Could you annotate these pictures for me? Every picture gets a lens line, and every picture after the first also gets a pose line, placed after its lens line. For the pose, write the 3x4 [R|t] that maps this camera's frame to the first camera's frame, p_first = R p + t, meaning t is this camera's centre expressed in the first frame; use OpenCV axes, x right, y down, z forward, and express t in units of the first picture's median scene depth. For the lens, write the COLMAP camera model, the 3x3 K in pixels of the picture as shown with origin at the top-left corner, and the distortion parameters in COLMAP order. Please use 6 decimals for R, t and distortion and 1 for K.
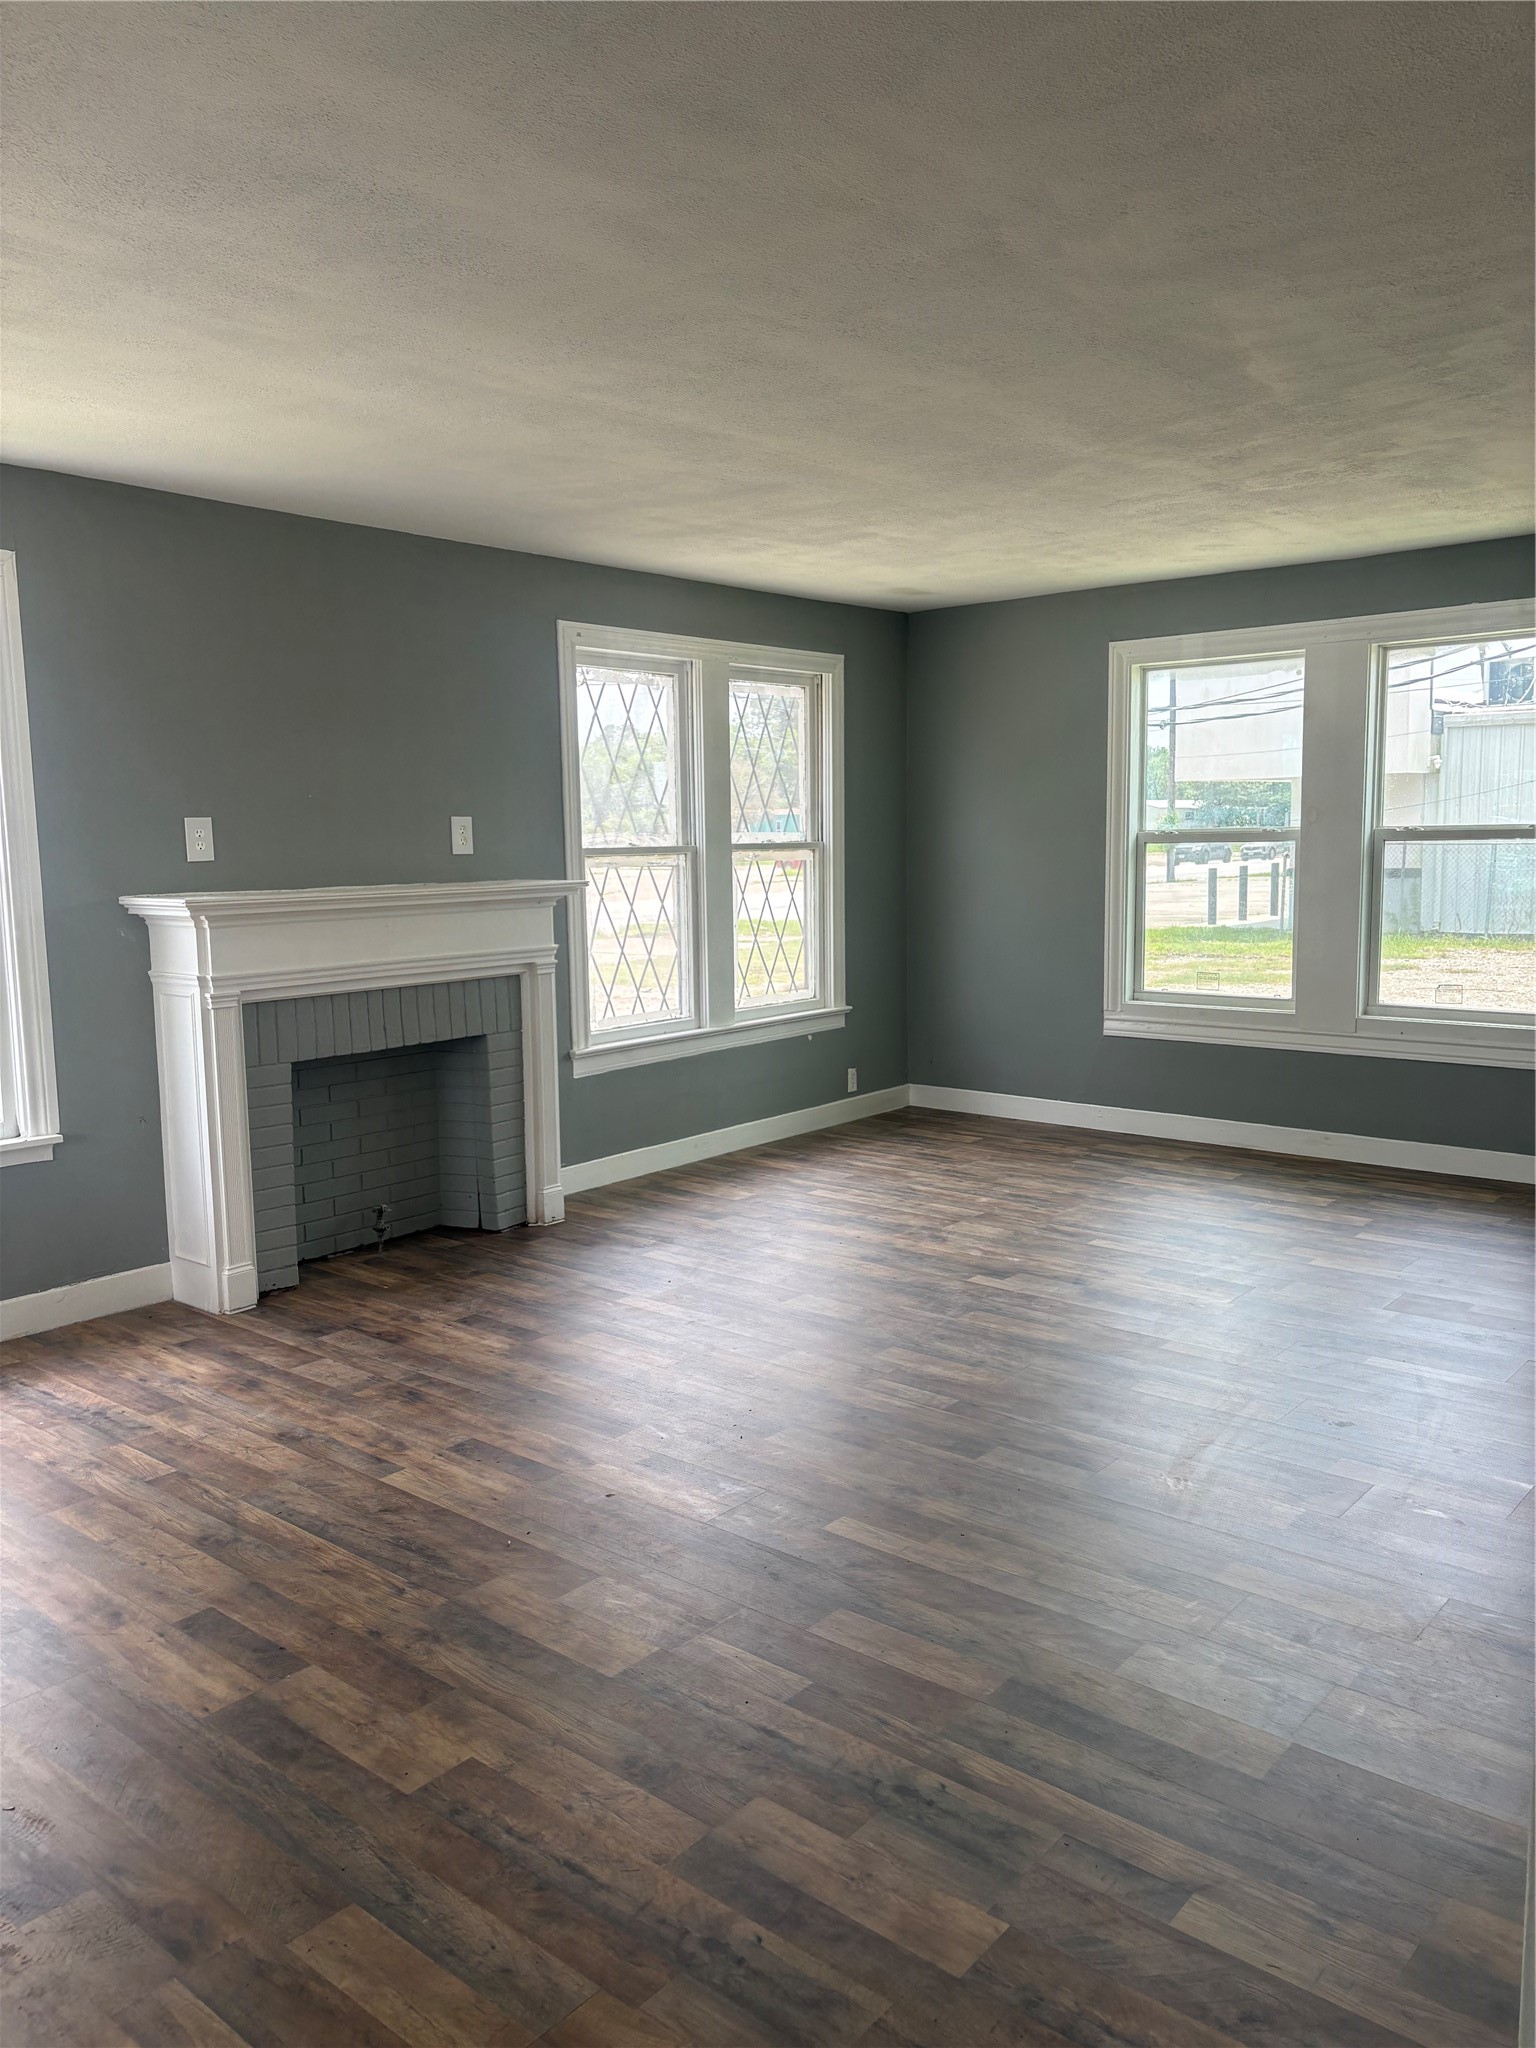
lens RADIAL K [[1546.1, 0, 840.2], [0, 1546.1, 1034.5], [0, 0, 1]] dist [0.045530, -0.049205]
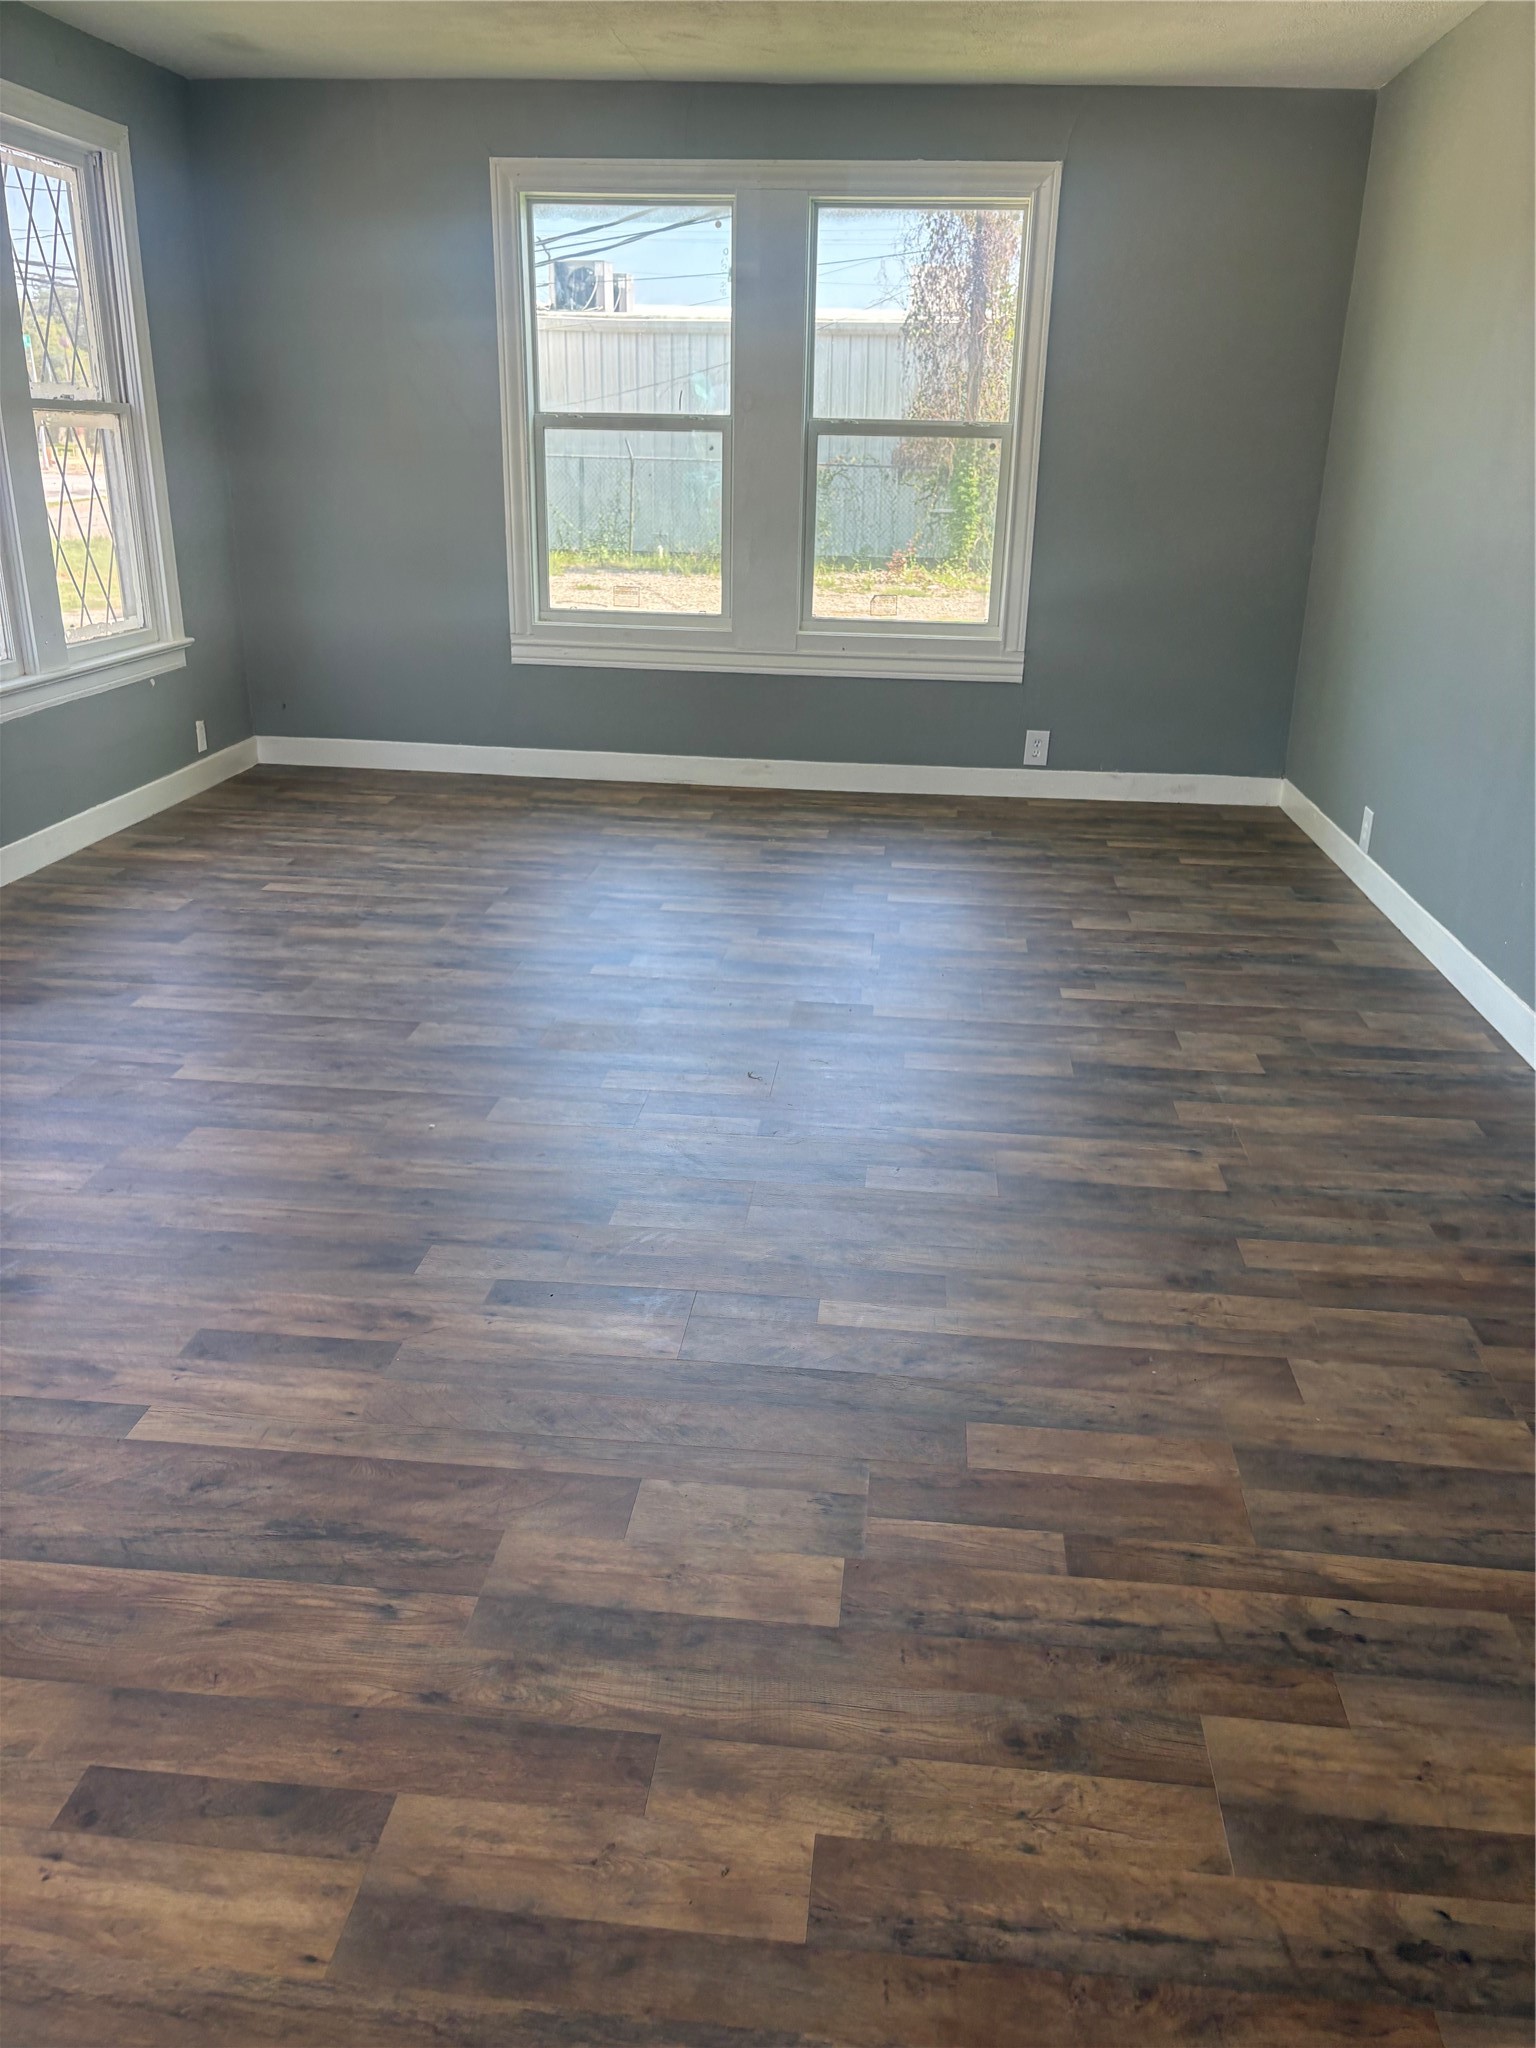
lens RADIAL K [[1546.1, 0, 827.0], [0, 1546.1, 996.1], [0, 0, 1]] dist [0.045530, -0.049205]
pose [[0.833941, -0.156255, 0.529270, -0.227459], [0.041333, 0.974069, 0.222446, -0.005873], [-0.550304, -0.163630, 0.818774, 0.233334]]
